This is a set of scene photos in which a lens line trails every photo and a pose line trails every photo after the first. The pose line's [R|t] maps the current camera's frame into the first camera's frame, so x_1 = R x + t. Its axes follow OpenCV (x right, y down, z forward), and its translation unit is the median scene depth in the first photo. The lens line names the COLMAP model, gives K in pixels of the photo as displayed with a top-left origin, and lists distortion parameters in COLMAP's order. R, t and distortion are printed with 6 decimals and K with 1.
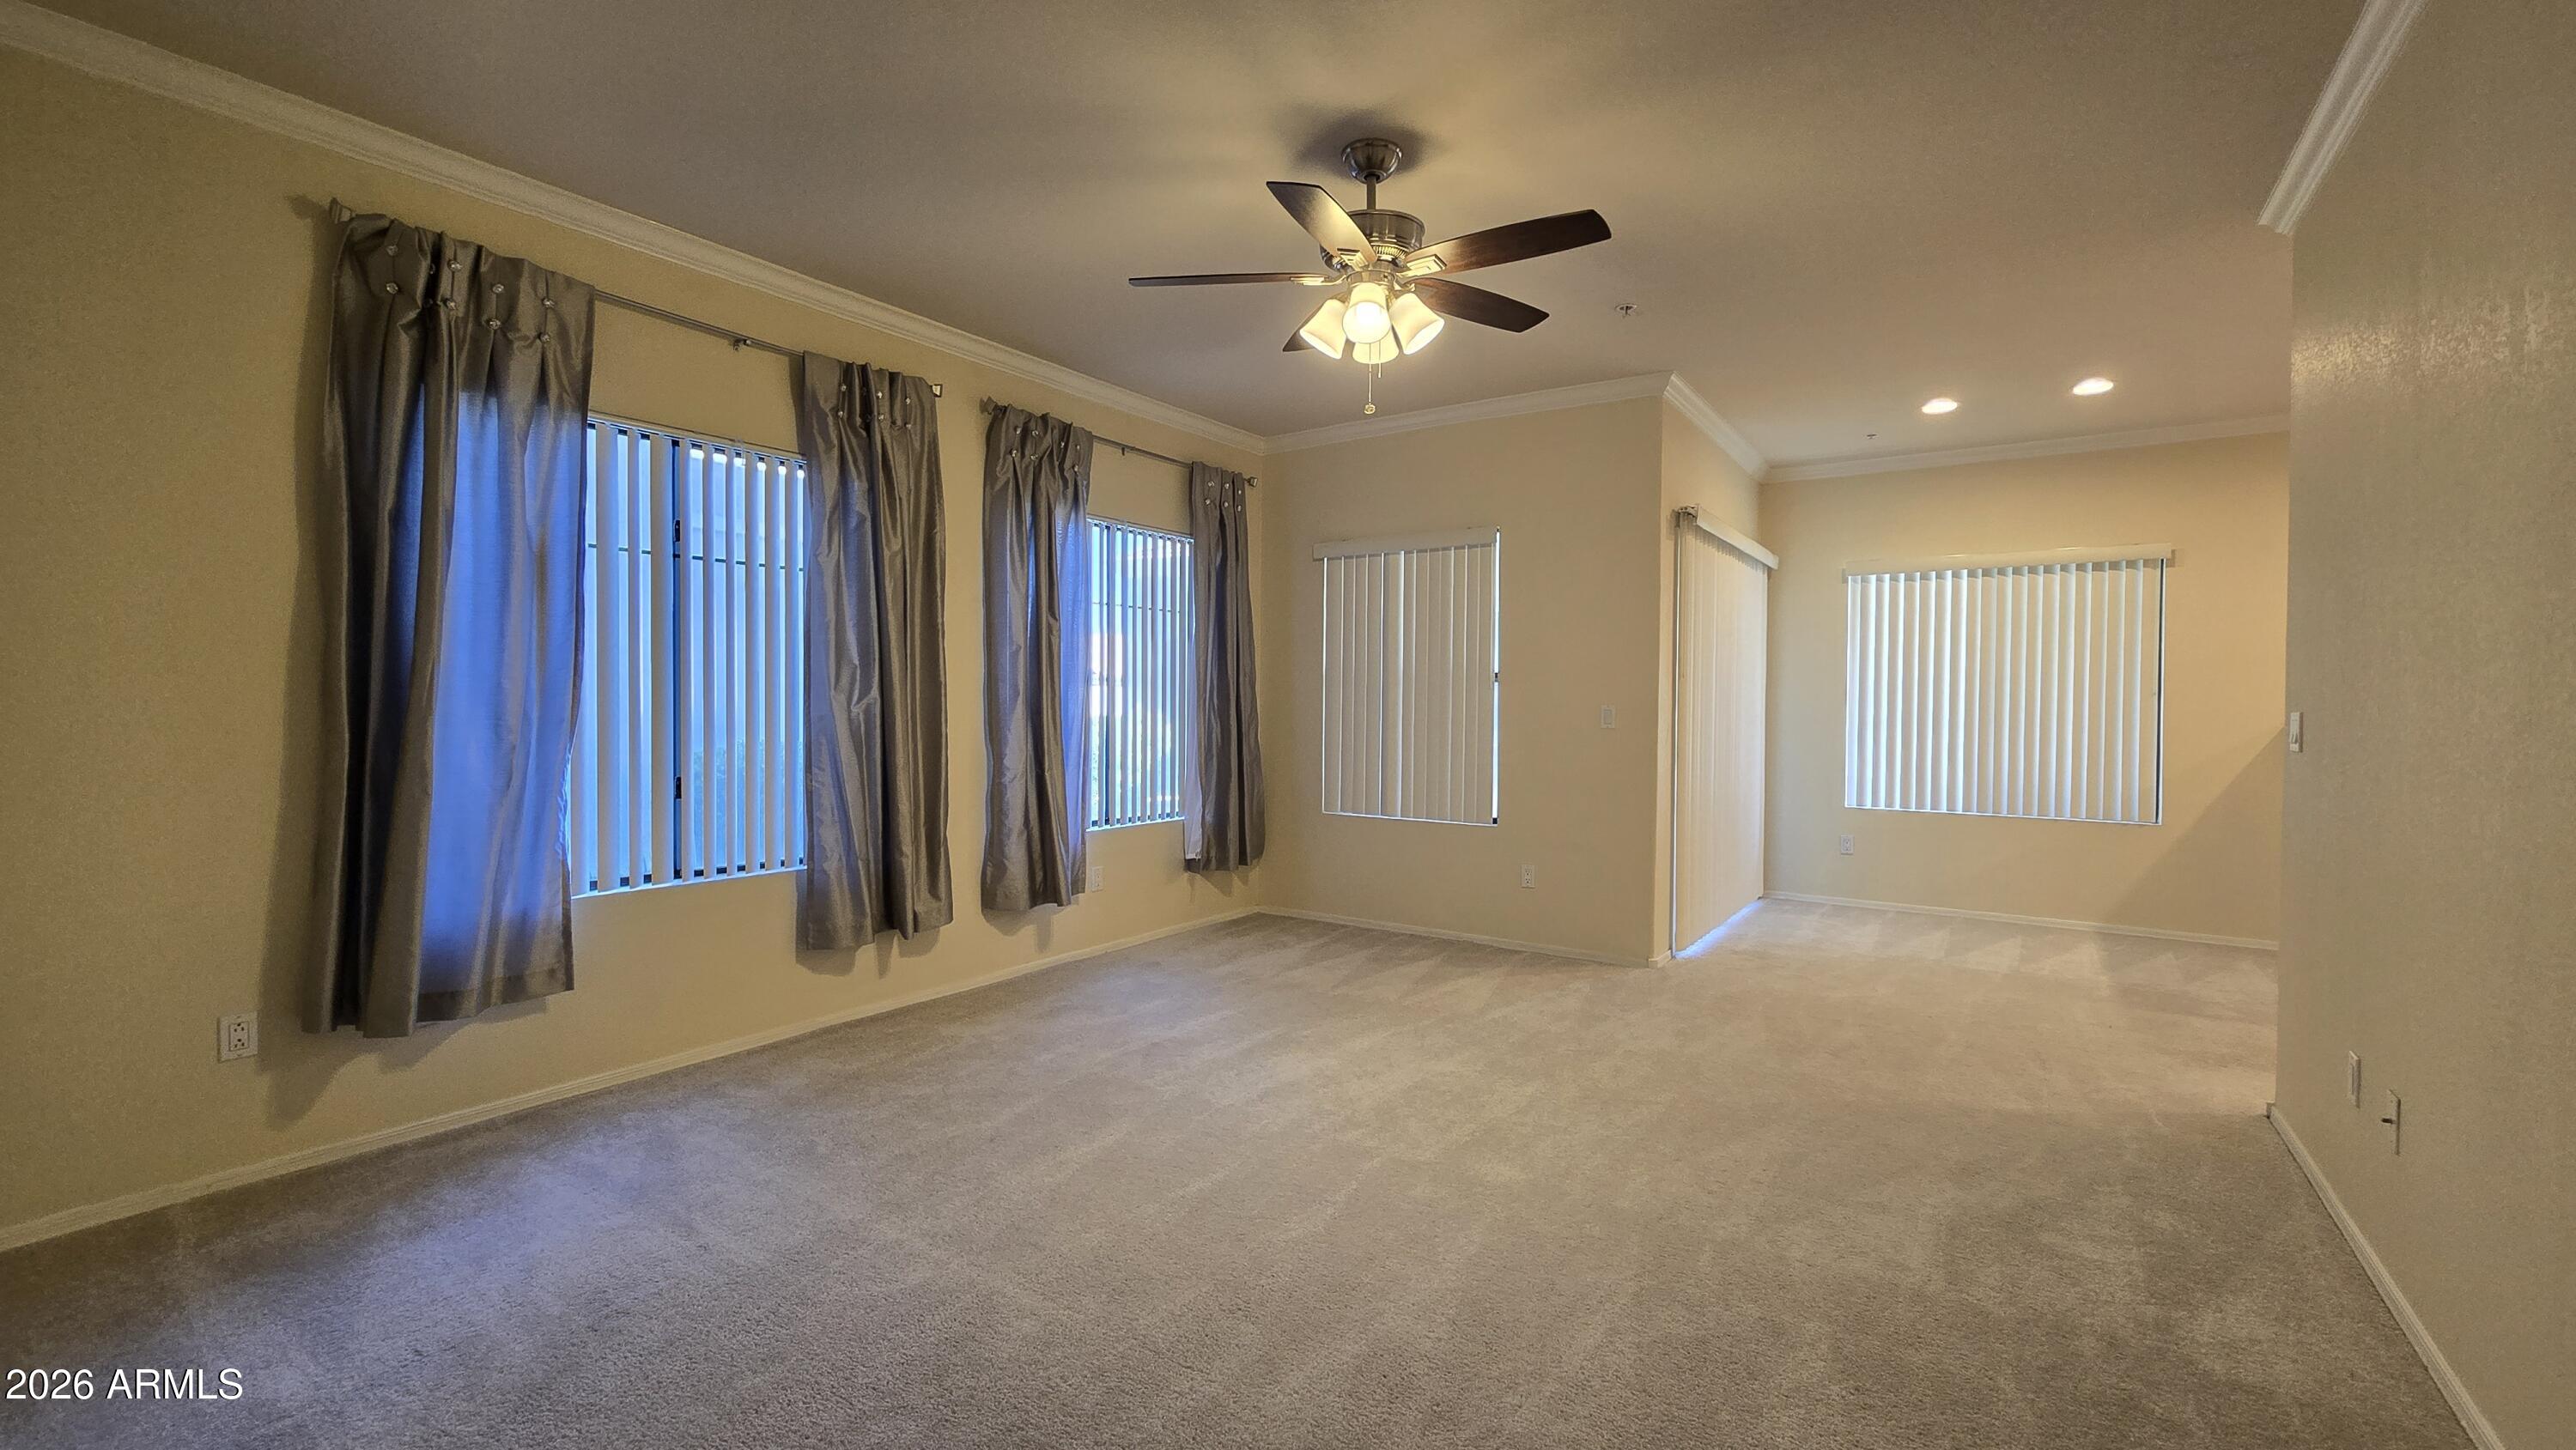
lens RADIAL K [[1052.0, 0, 1298.1], [0, 1052.0, 722.4], [0, 0, 1]] dist [-0.000778, 0.000338]
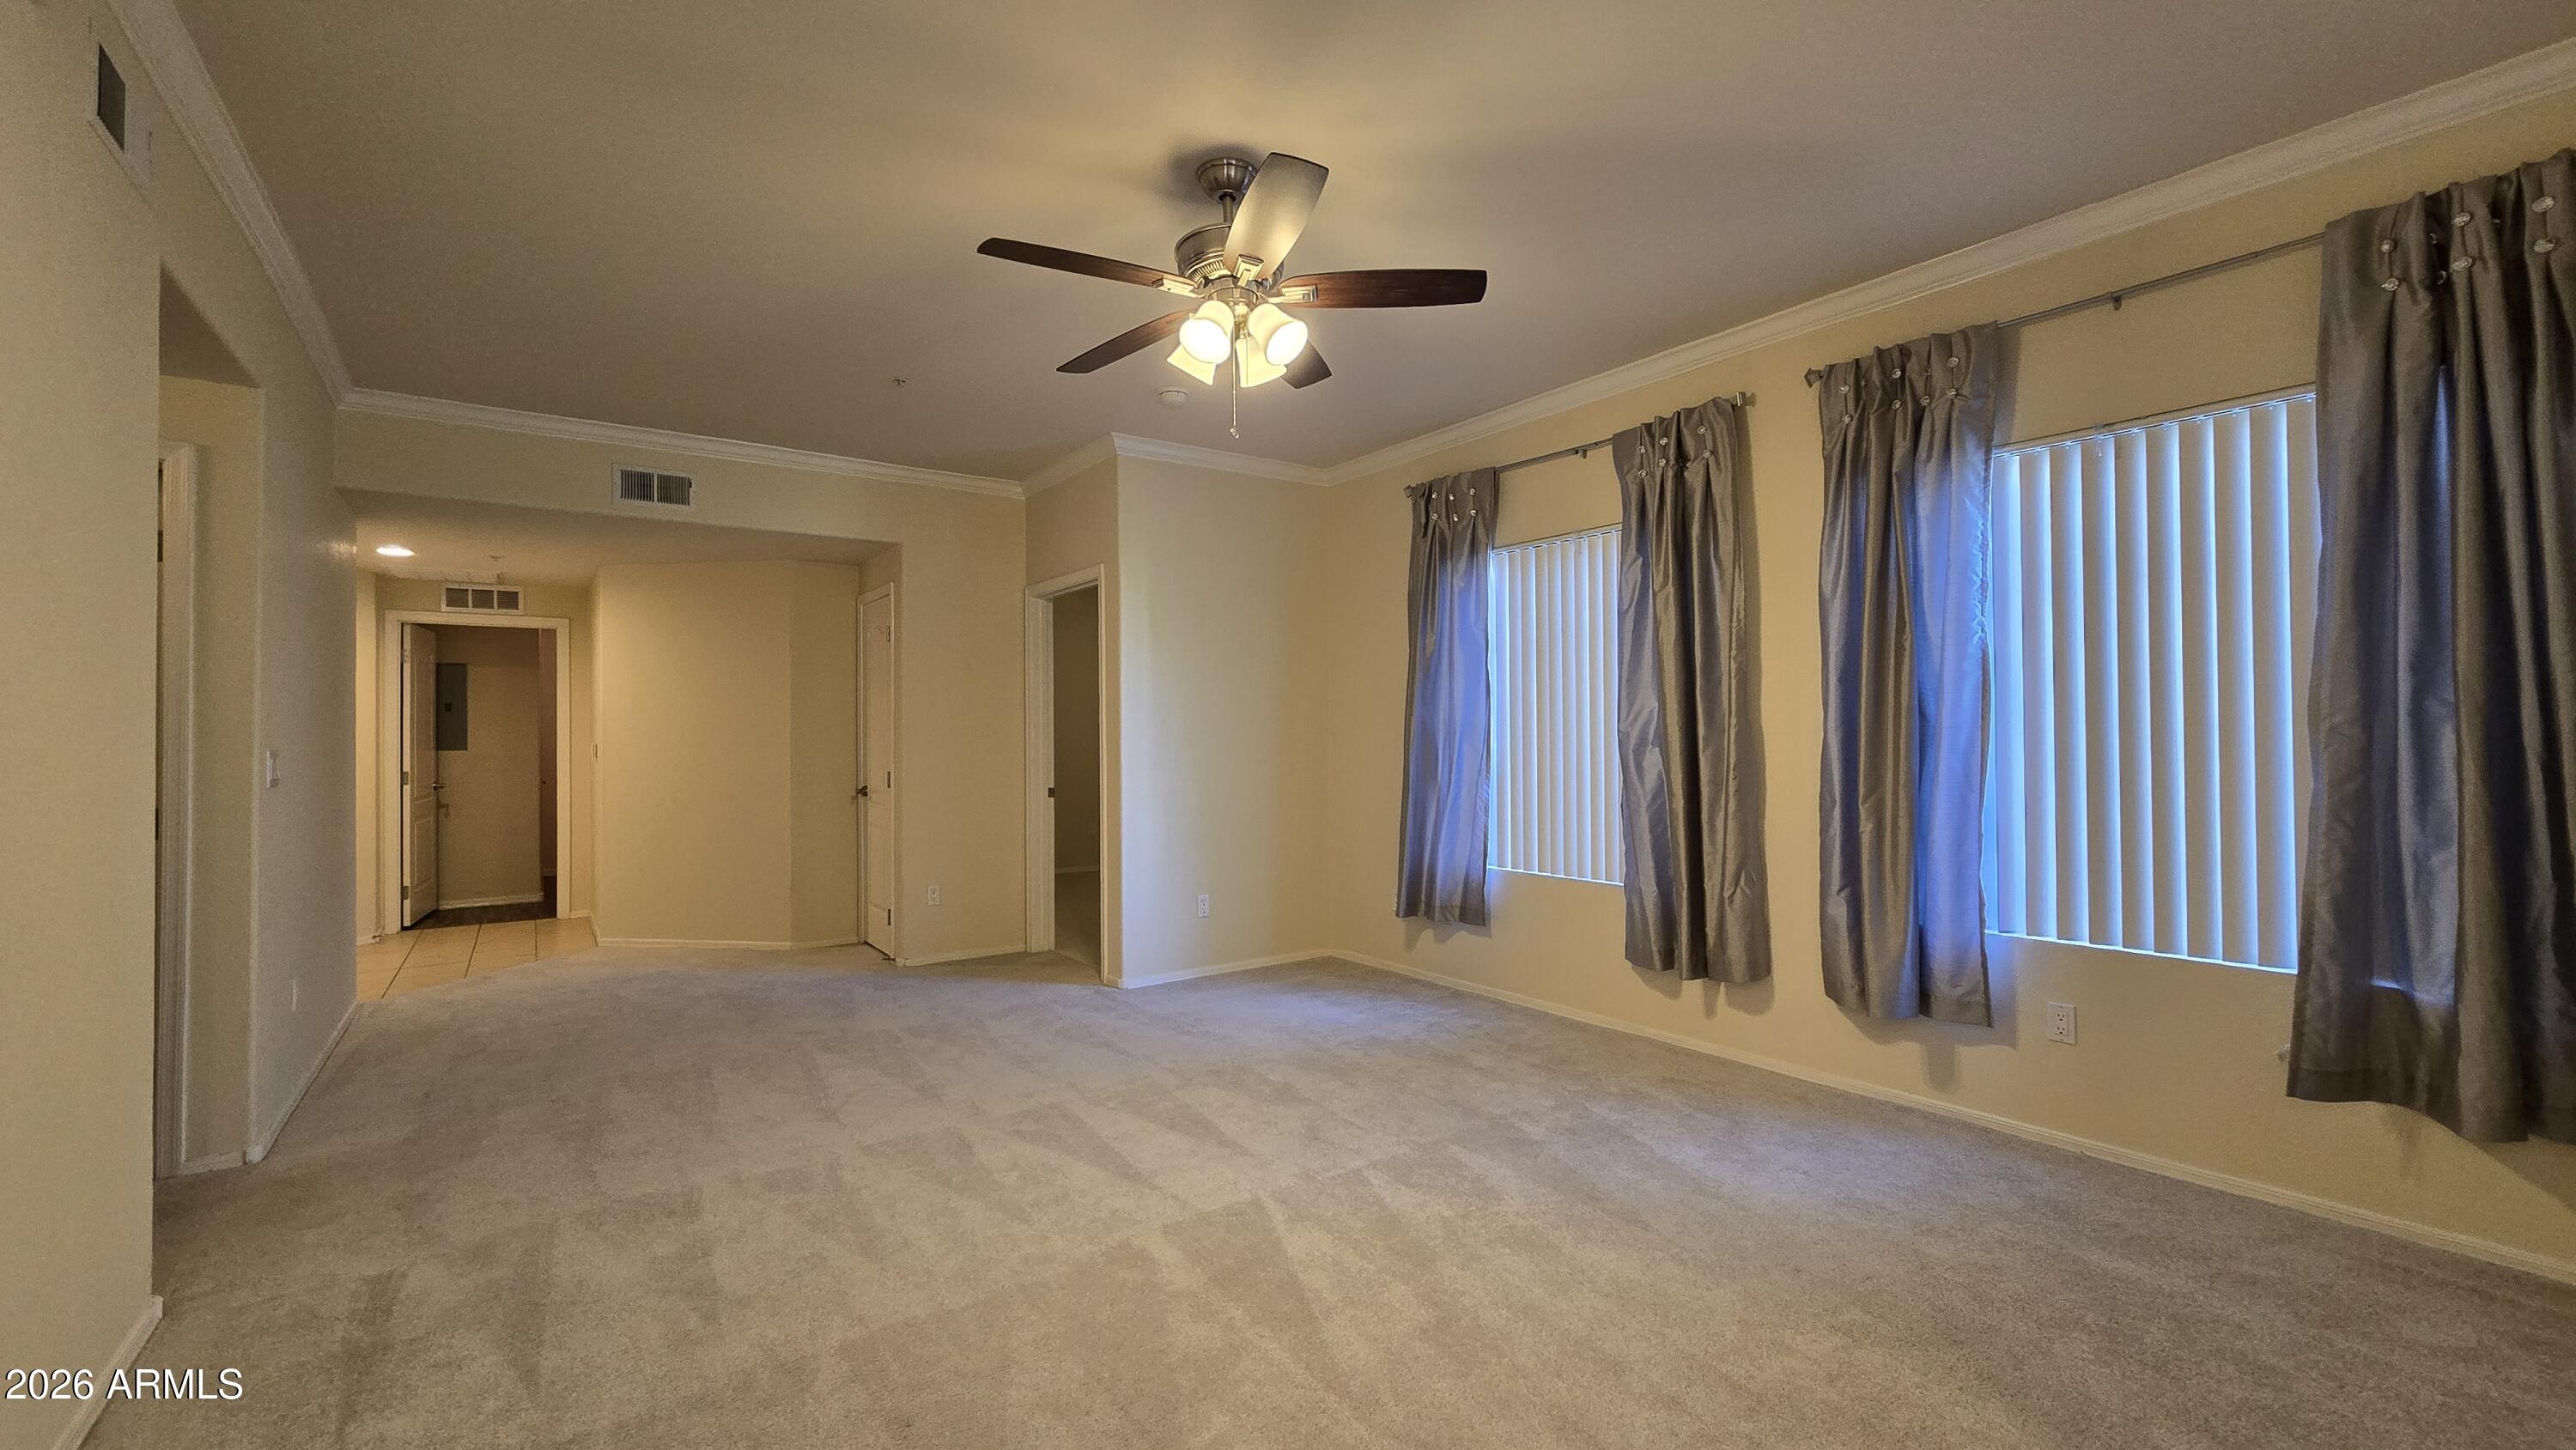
lens RADIAL K [[1052.0, 0, 1298.1], [0, 1052.0, 722.4], [0, 0, 1]] dist [-0.000778, 0.000338]
pose [[-0.329495, -0.016527, -0.944013, 0.609035], [-0.013321, 0.999829, -0.012855, -0.014901], [0.944063, 0.008339, -0.329659, 0.881775]]
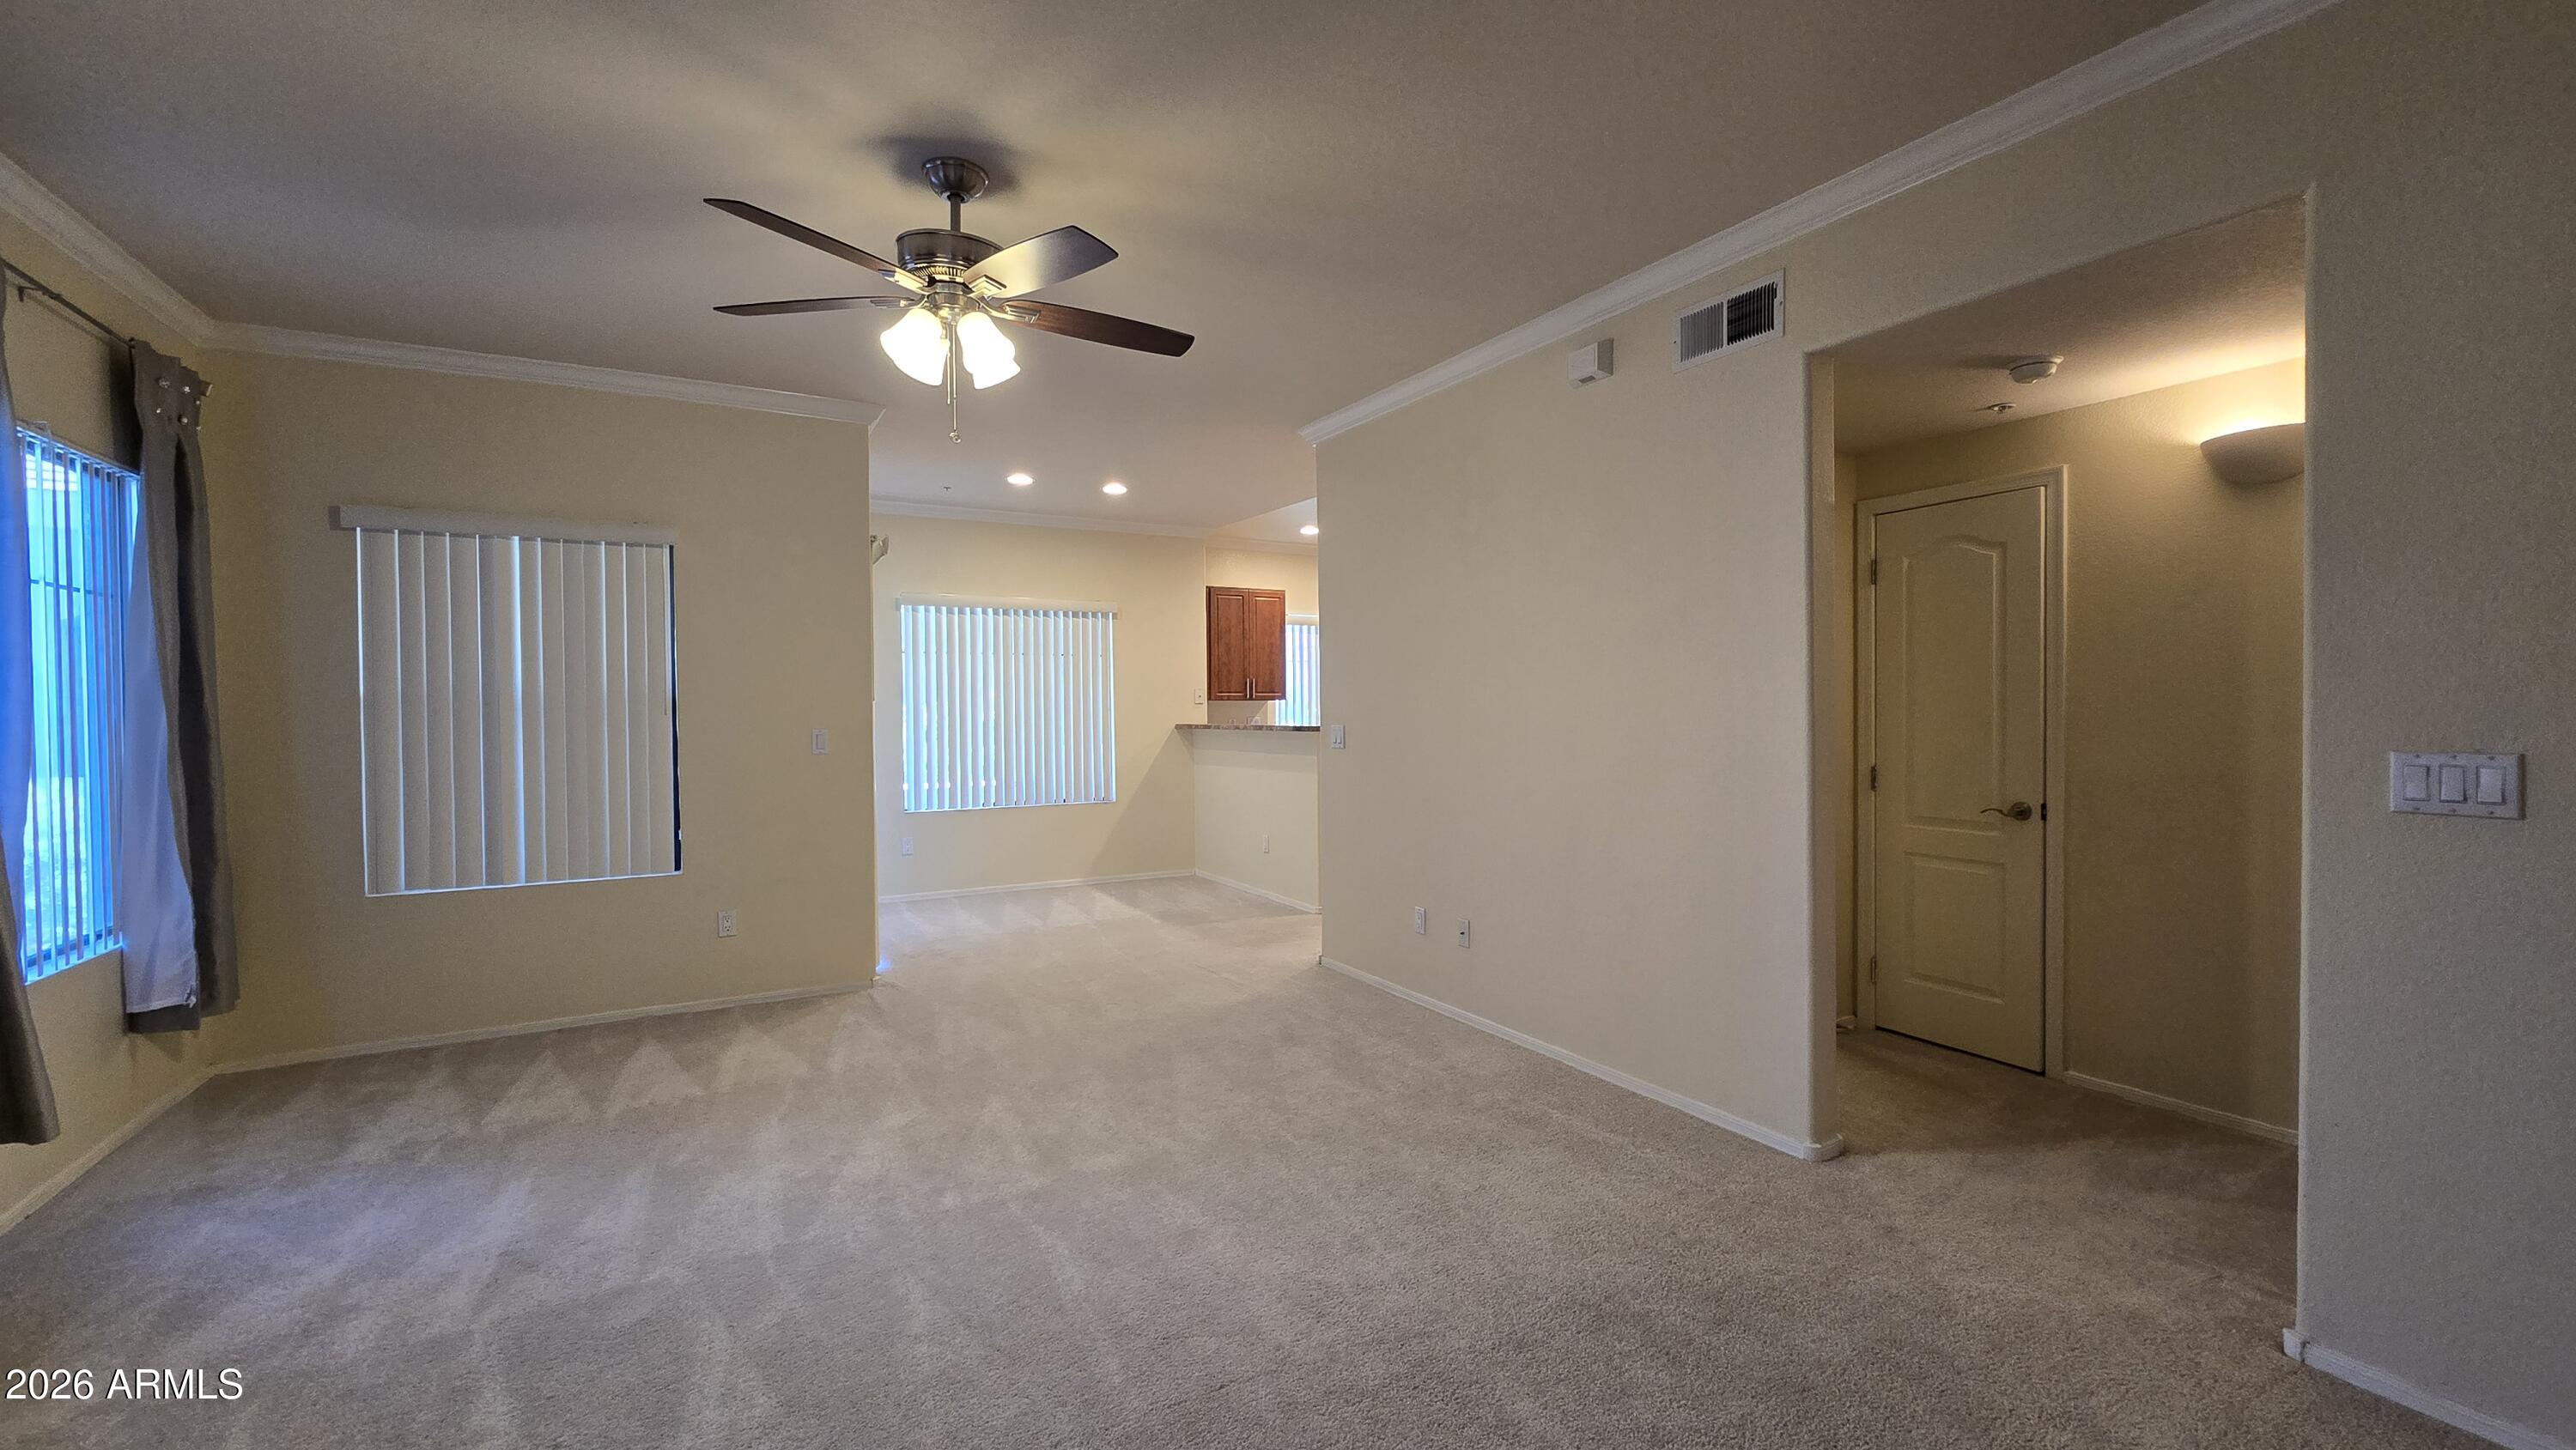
lens RADIAL K [[1052.0, 0, 1298.1], [0, 1052.0, 722.4], [0, 0, 1]] dist [-0.000778, 0.000338]
pose [[0.441983, -0.026294, 0.896638, -0.424454], [0.028529, 0.999477, 0.015247, -0.028200], [-0.896569, 0.018841, 0.442502, 0.193073]]
